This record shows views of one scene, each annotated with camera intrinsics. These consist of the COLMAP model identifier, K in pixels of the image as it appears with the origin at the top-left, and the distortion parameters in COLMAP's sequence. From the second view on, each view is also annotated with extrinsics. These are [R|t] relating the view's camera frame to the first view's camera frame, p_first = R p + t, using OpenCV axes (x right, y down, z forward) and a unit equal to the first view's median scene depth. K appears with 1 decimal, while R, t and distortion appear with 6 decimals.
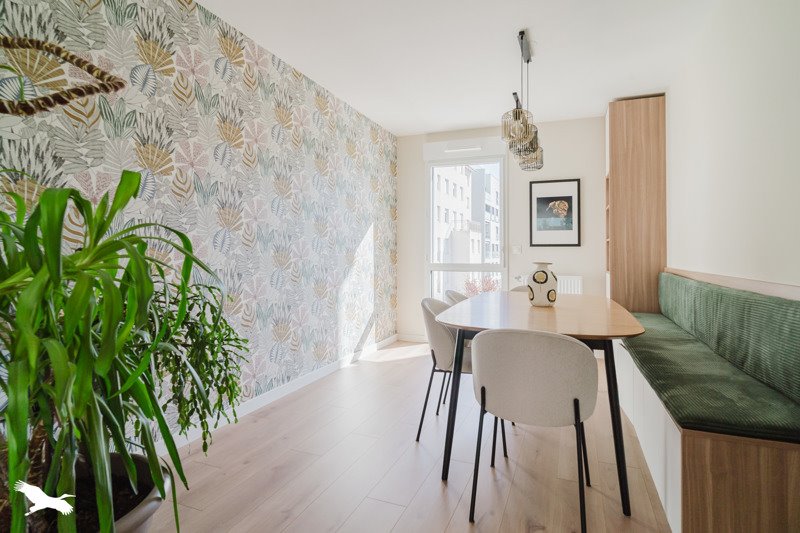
lens RADIAL K [[418.2, 0, 400.6], [0, 418.2, 265.0], [0, 0, 1]] dist [-0.000872, -0.000114]
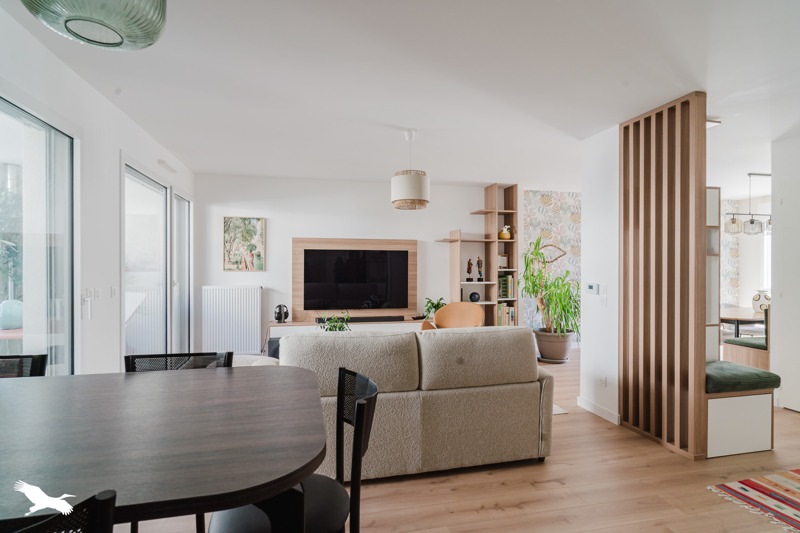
lens RADIAL K [[418.2, 0, 400.6], [0, 418.2, 268.7], [0, 0, 1]] dist [-0.000872, -0.000114]
pose [[0.569940, -0.011555, -0.821605, 3.121324], [0.023479, 0.999722, 0.002227, -0.353525], [0.821351, -0.020560, 0.570052, -4.683632]]
